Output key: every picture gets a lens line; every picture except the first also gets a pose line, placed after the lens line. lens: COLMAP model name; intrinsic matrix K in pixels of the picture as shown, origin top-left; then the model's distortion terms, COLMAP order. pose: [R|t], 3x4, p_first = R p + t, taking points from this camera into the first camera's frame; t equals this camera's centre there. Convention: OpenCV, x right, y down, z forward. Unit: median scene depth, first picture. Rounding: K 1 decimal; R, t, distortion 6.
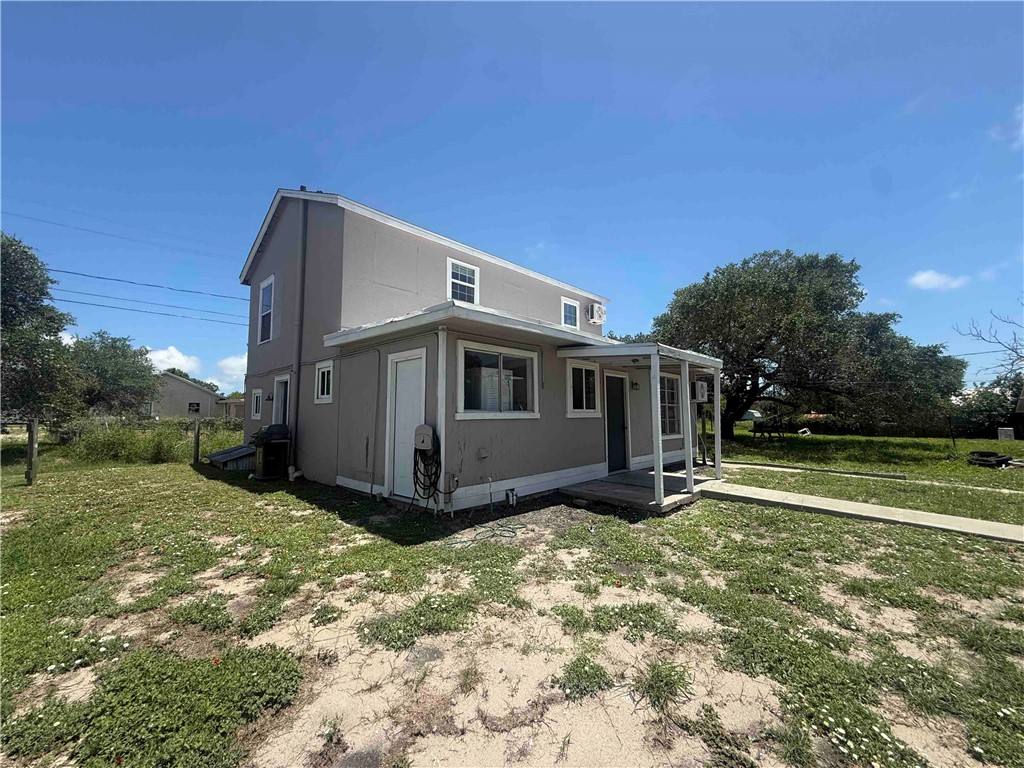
lens RADIAL K [[409.5, 0, 512.0], [0, 409.5, 384.0], [0, 0, 1]] dist [-0.000850, -0.000020]
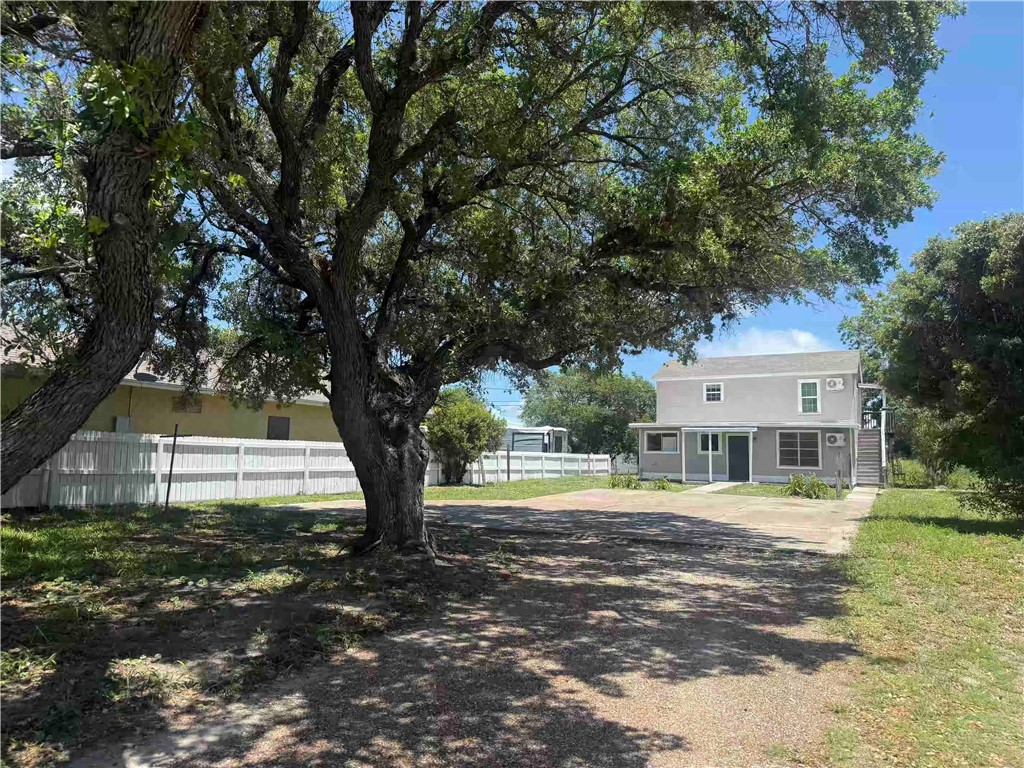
lens RADIAL K [[719.1, 0, 512.0], [0, 719.1, 384.0], [0, 0, 1]] dist [0.071776, -0.001037]
pose [[0.288924, -0.098102, -0.952312, 3.329297], [0.050252, 0.994919, -0.087245, -0.014989], [0.956032, -0.022648, 0.292386, -1.156278]]
